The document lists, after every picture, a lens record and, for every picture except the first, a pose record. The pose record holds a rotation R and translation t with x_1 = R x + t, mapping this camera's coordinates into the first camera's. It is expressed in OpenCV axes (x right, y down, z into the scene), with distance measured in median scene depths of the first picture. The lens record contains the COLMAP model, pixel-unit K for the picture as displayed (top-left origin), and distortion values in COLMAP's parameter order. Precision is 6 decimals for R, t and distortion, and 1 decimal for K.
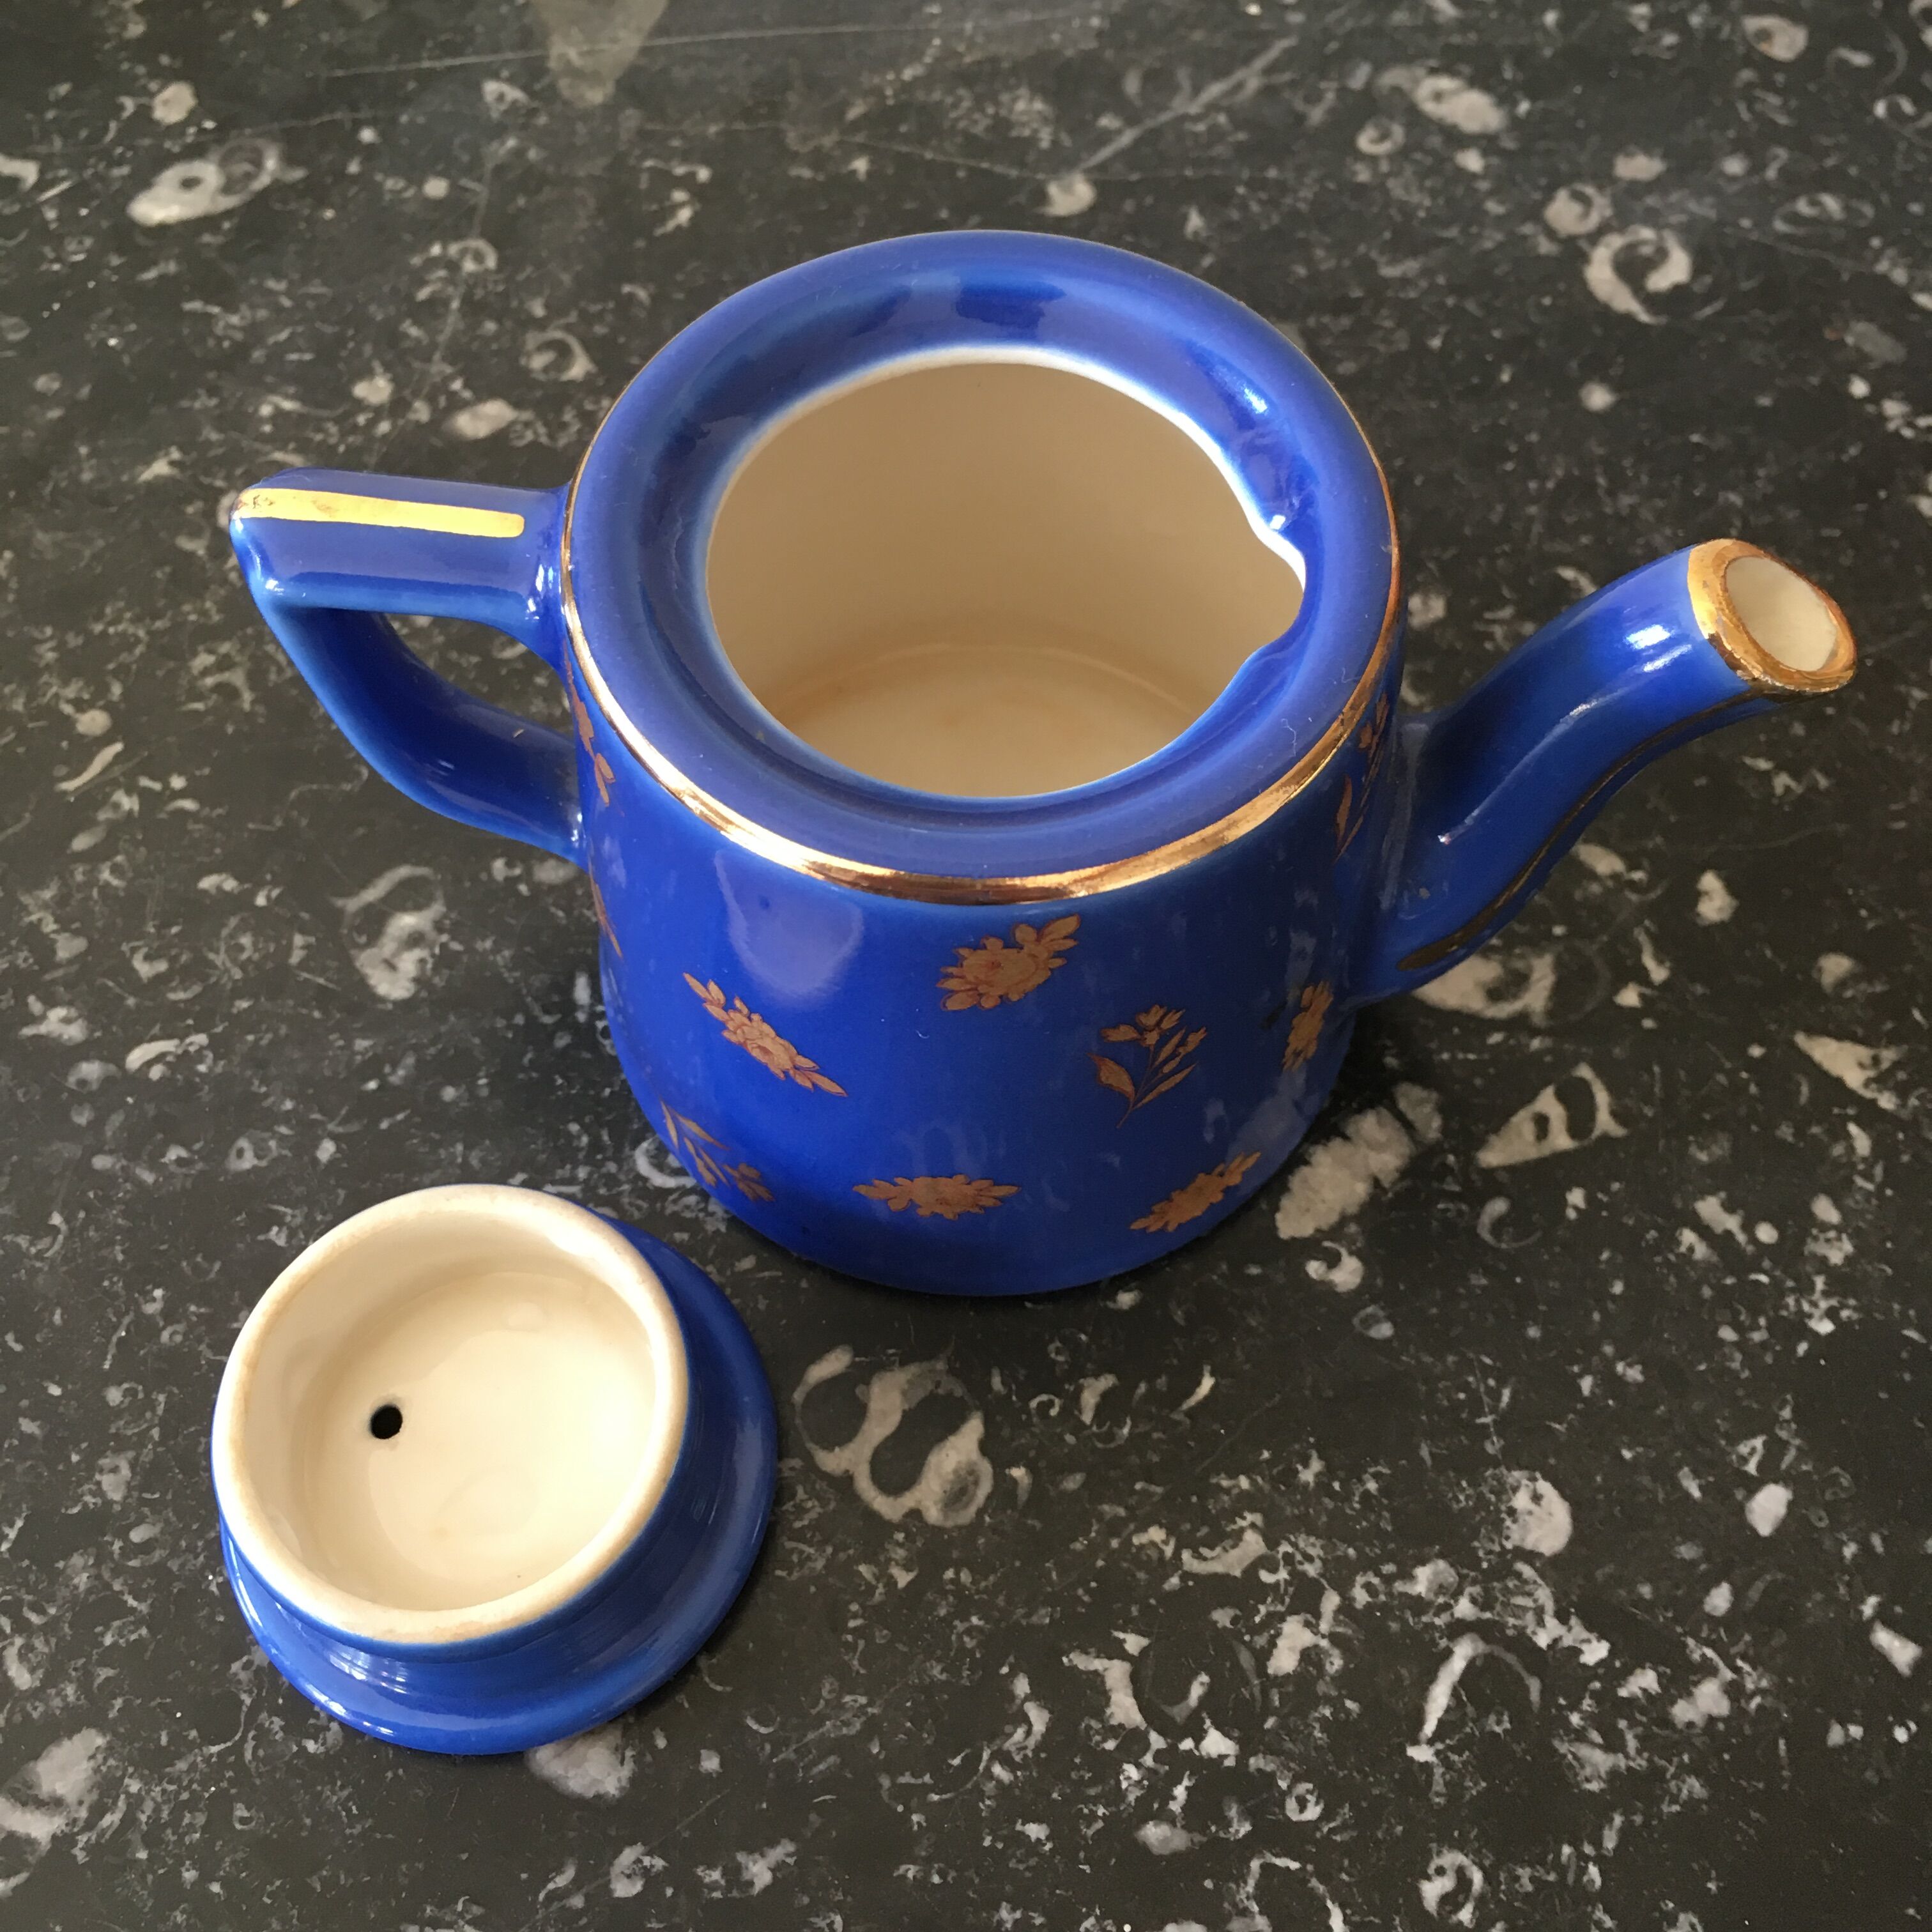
lens RADIAL K [[2299.3, 0, 951.3], [0, 2299.3, 980.8], [0, 0, 1]] dist [0.005779, 0.000000]
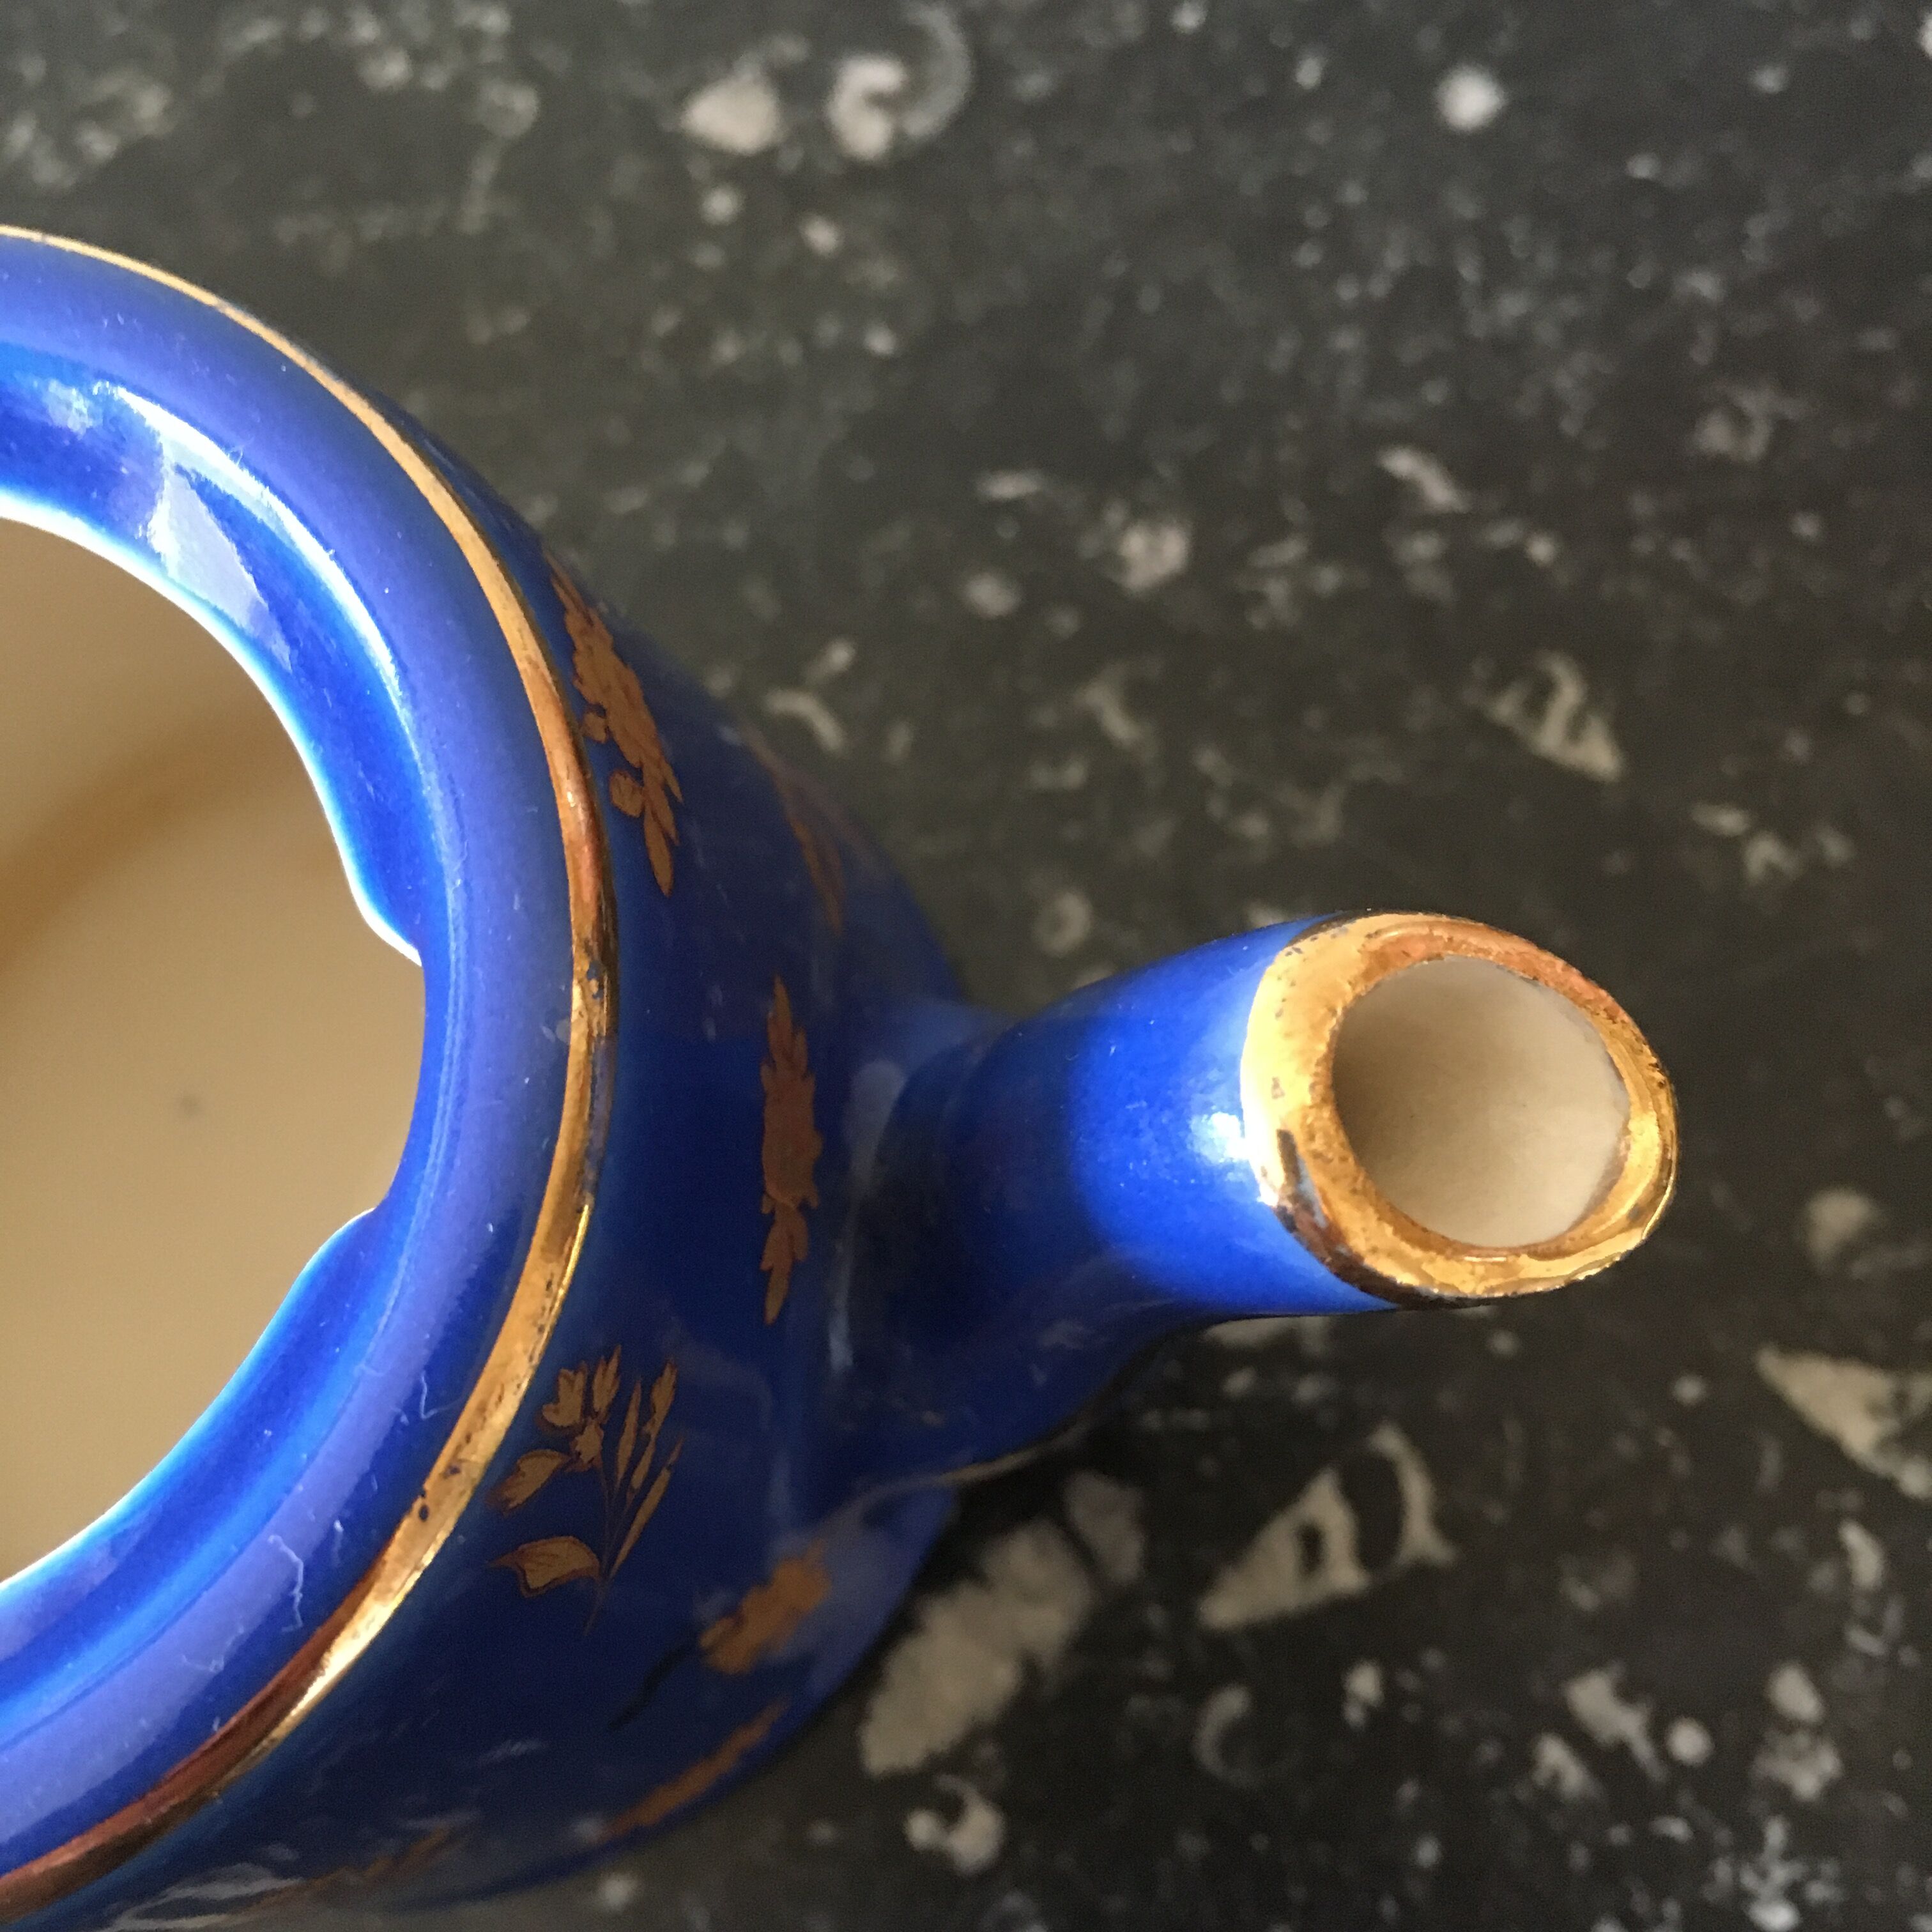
lens RADIAL K [[2299.3, 0, 1012.5], [0, 2299.3, 947.6], [0, 0, 1]] dist [0.005779, 0.000000]
pose [[0.992168, -0.068115, -0.104701, 0.256959], [0.092060, 0.965298, 0.244388, -0.240974], [0.084422, -0.252113, 0.964008, 0.470019]]
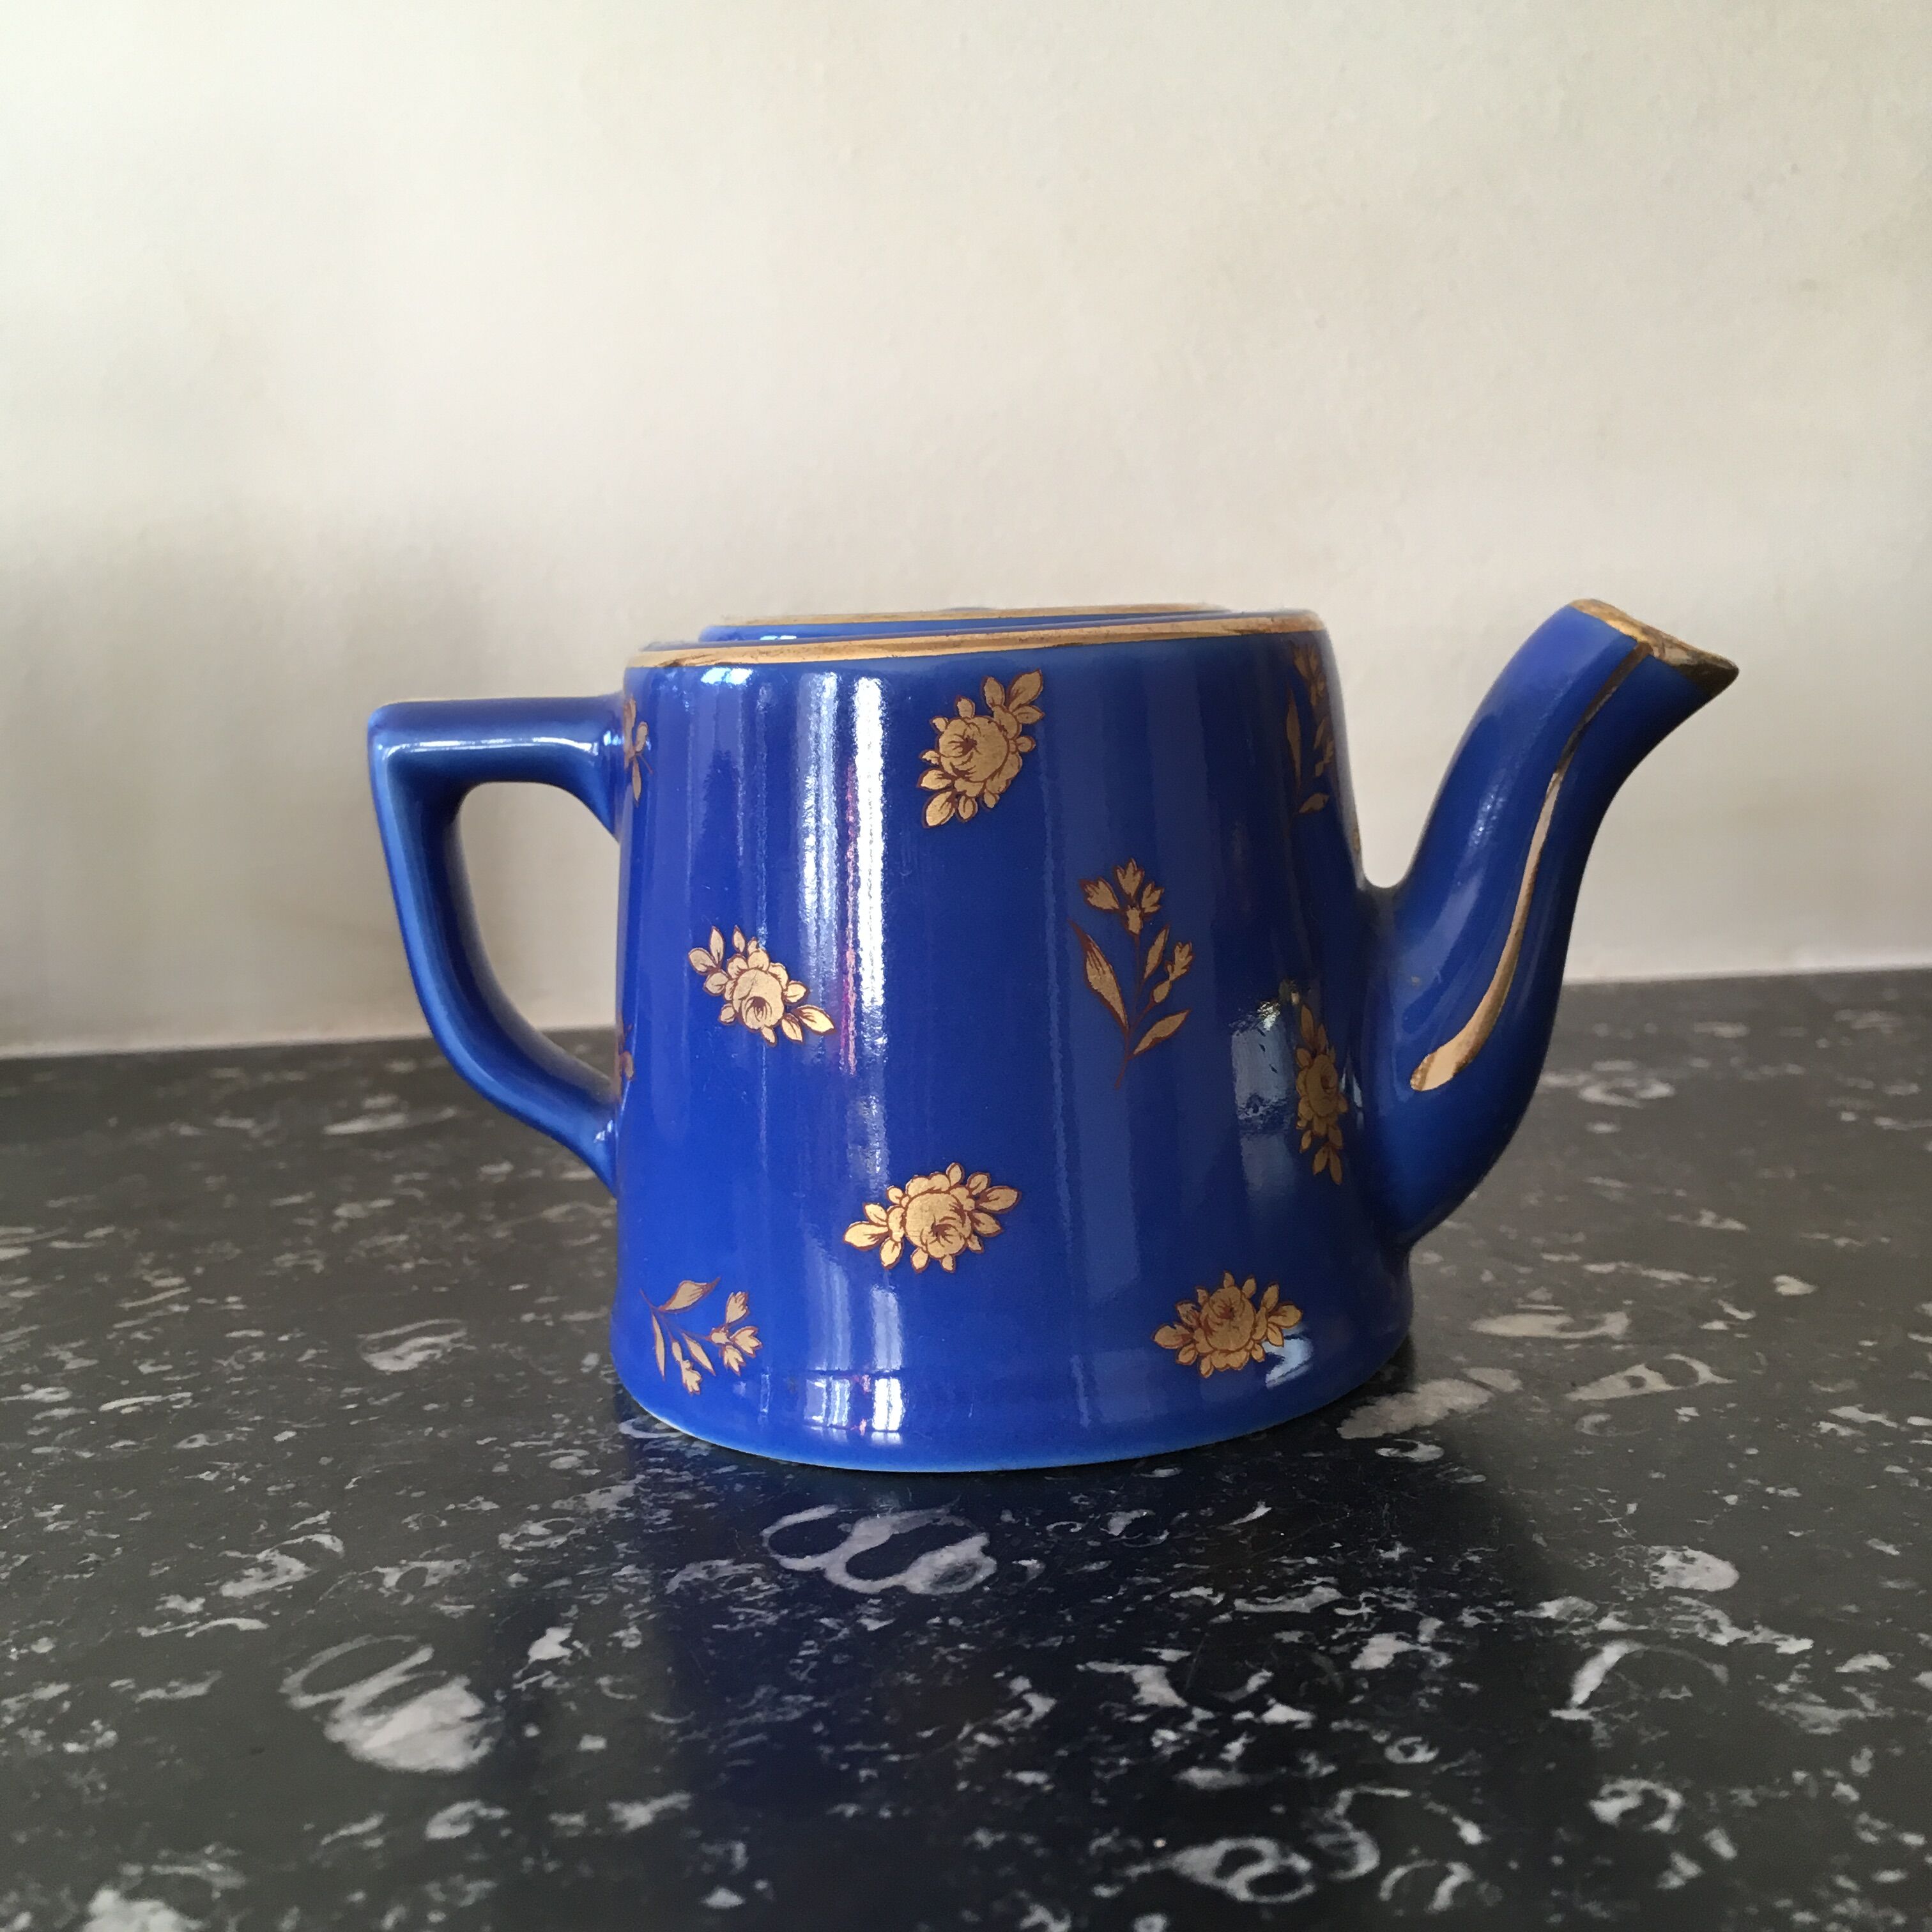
lens RADIAL K [[2299.3, 0, 959.6], [0, 2299.3, 974.1], [0, 0, 1]] dist [0.005779, 0.000000]
pose [[0.997157, -0.035925, -0.066237, 0.062334], [-0.031892, 0.595210, -0.802937, 0.699752], [0.068271, 0.802766, 0.592373, 0.336818]]
